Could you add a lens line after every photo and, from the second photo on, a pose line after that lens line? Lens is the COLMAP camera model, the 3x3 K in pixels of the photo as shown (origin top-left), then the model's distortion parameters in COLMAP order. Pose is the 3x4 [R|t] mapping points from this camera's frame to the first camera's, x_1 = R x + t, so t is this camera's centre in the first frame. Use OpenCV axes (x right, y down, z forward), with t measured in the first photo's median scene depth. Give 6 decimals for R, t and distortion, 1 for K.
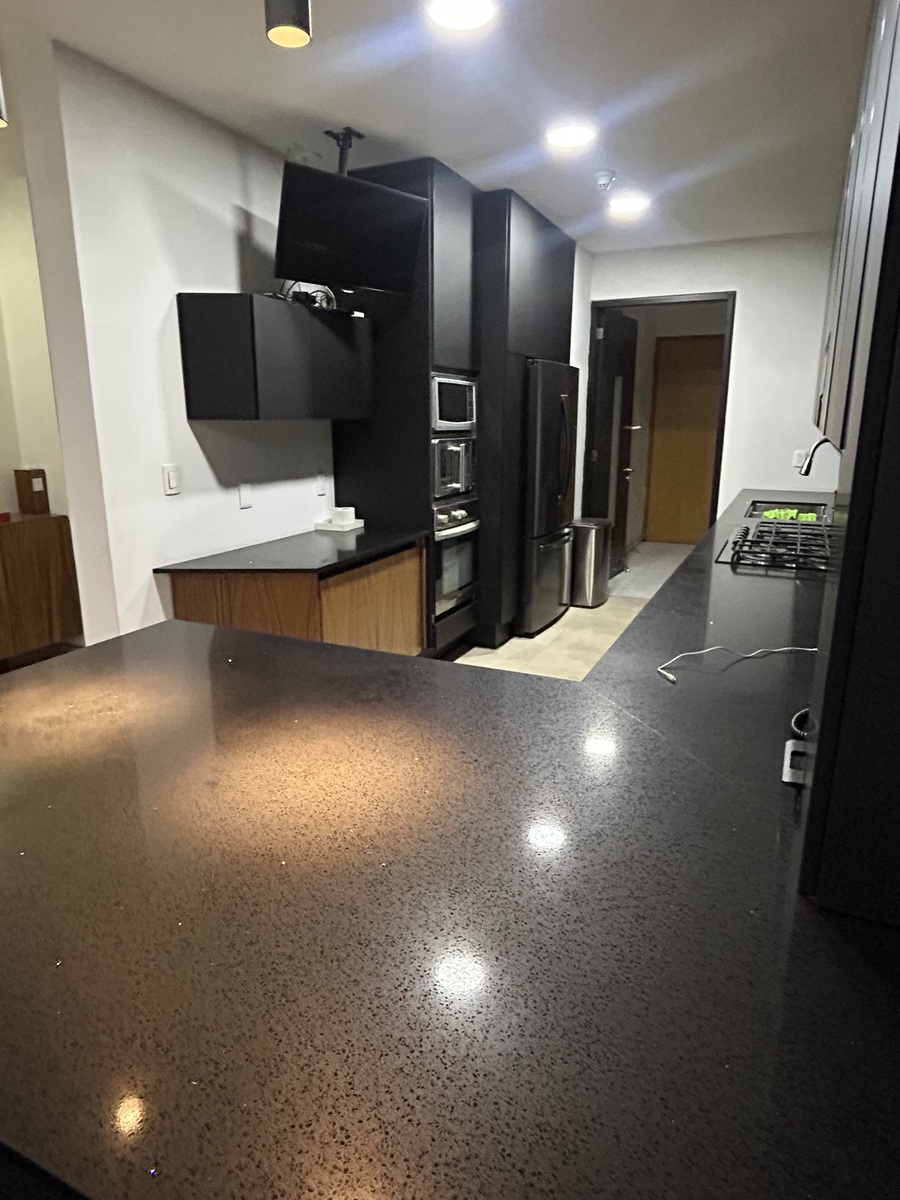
lens RADIAL K [[729.6, 0, 453.9], [0, 729.6, 597.3], [0, 0, 1]] dist [-0.002762, 0.011789]
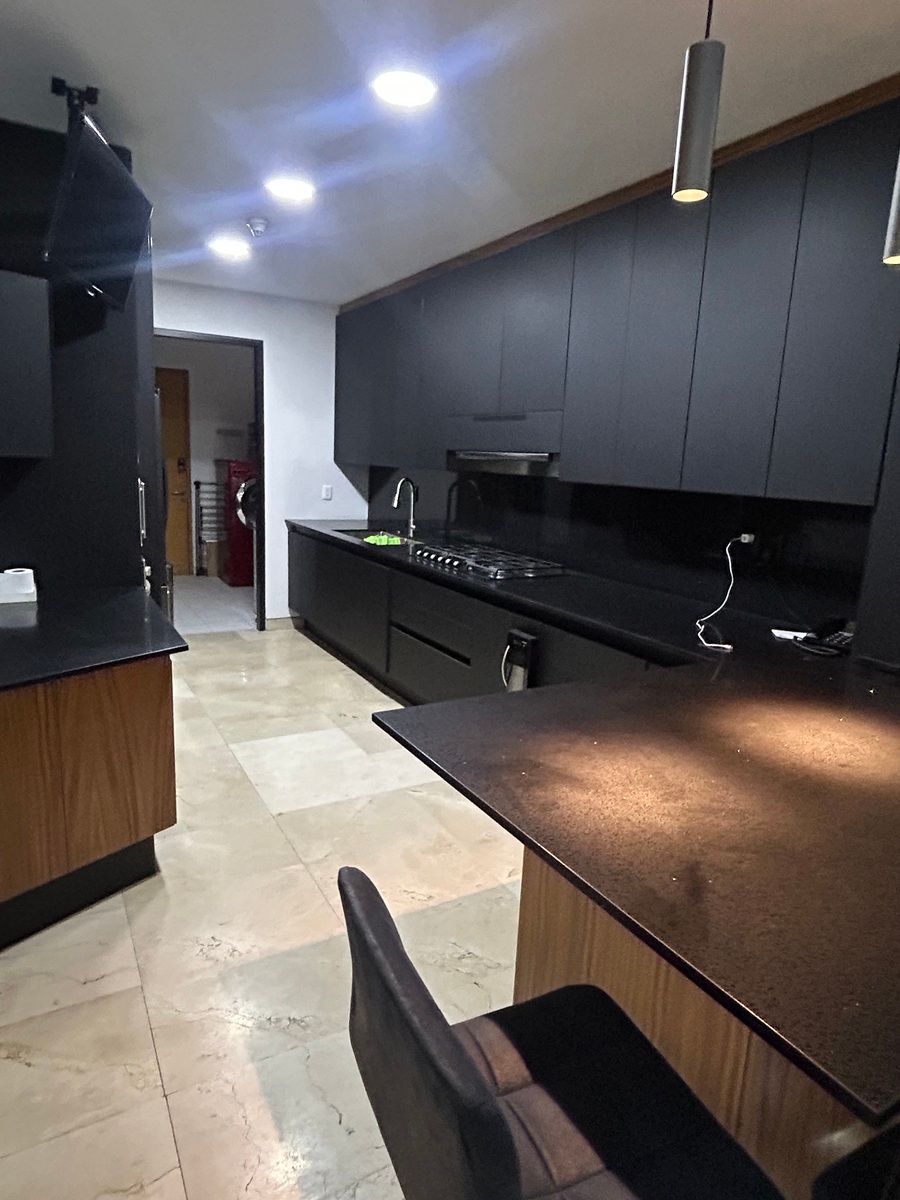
lens RADIAL K [[729.6, 0, 457.9], [0, 729.6, 601.9], [0, 0, 1]] dist [-0.002762, 0.011789]
pose [[0.554401, -0.137645, 0.820788, -0.645128], [0.156371, 0.985892, 0.059711, -0.084619], [-0.817428, 0.095243, 0.568103, 0.282309]]
